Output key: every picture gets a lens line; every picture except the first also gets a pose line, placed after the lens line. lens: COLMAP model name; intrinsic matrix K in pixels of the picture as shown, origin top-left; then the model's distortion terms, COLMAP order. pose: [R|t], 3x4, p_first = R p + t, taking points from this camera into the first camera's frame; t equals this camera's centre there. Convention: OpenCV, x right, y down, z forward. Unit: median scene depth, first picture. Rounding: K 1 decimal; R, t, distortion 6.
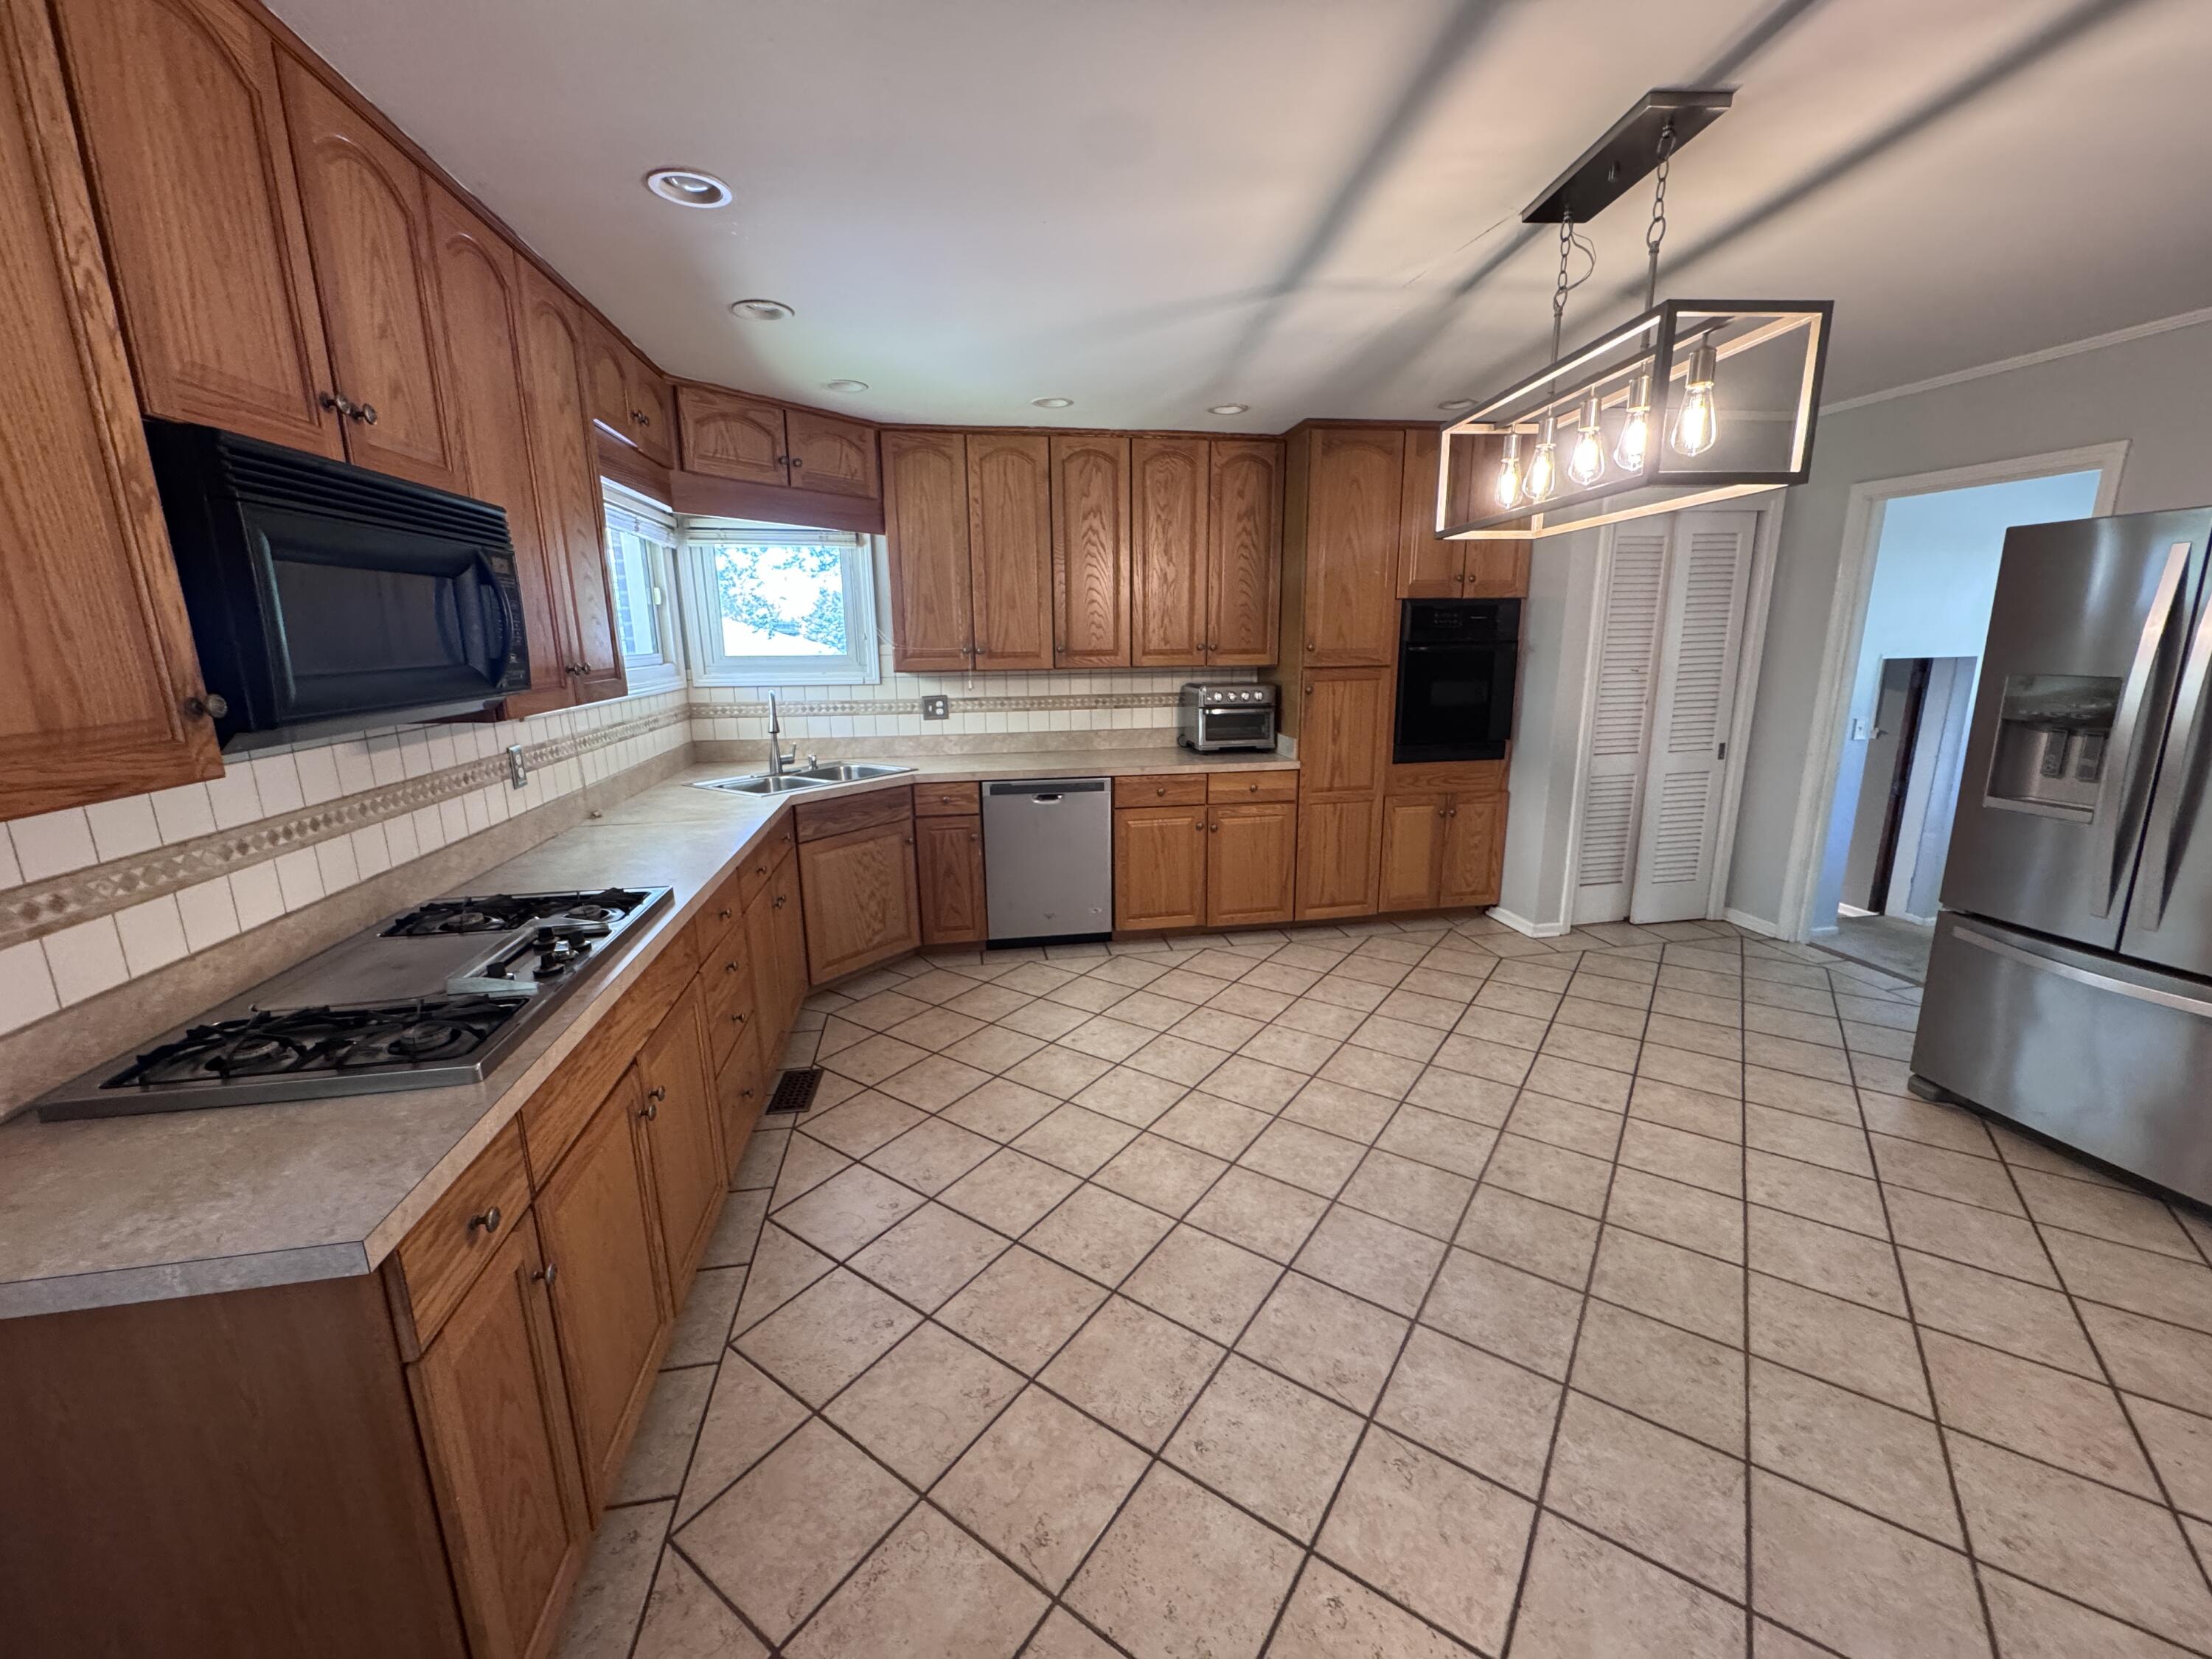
lens RADIAL K [[883.2, 0, 1106.0], [0, 883.2, 829.5], [0, 0, 1]] dist [-0.001616, 0.000054]
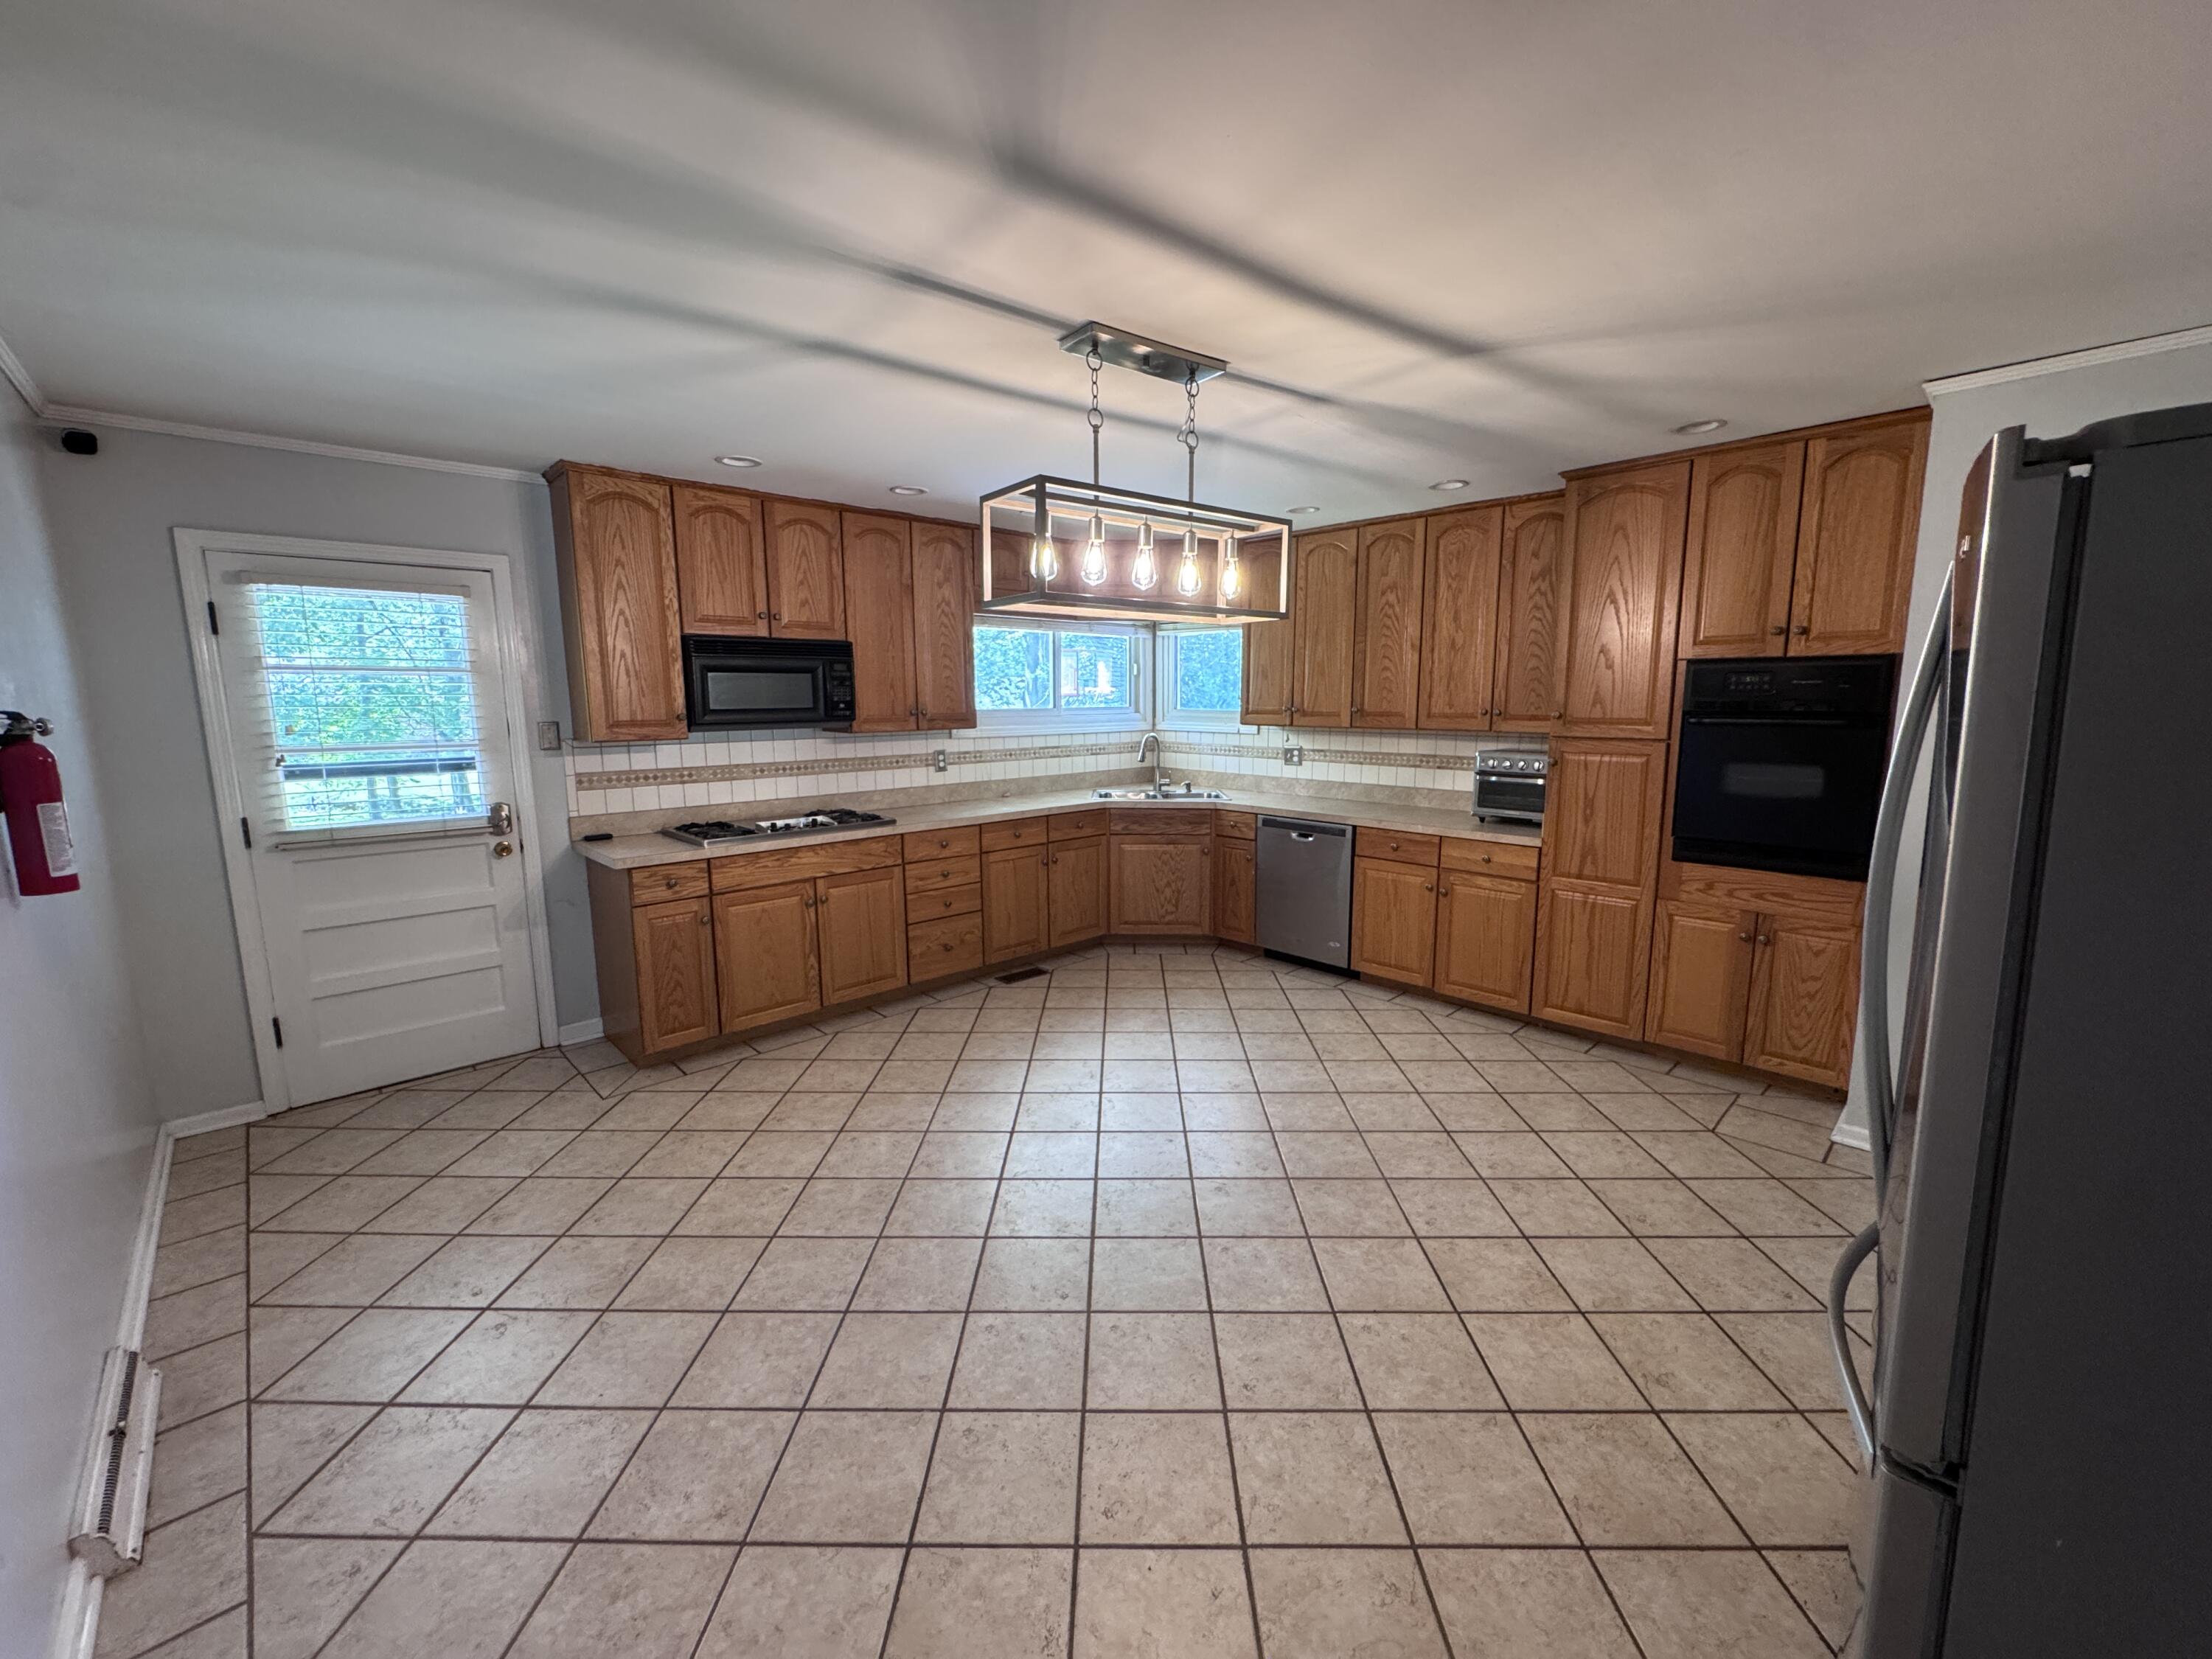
lens RADIAL K [[883.2, 0, 1106.0], [0, 883.2, 829.5], [0, 0, 1]] dist [-0.001616, 0.000054]
pose [[0.556216, 0.134477, -0.820085, 0.717011], [-0.184662, 0.982150, 0.035807, -0.036421], [0.810262, 0.131522, 0.571120, 0.117882]]
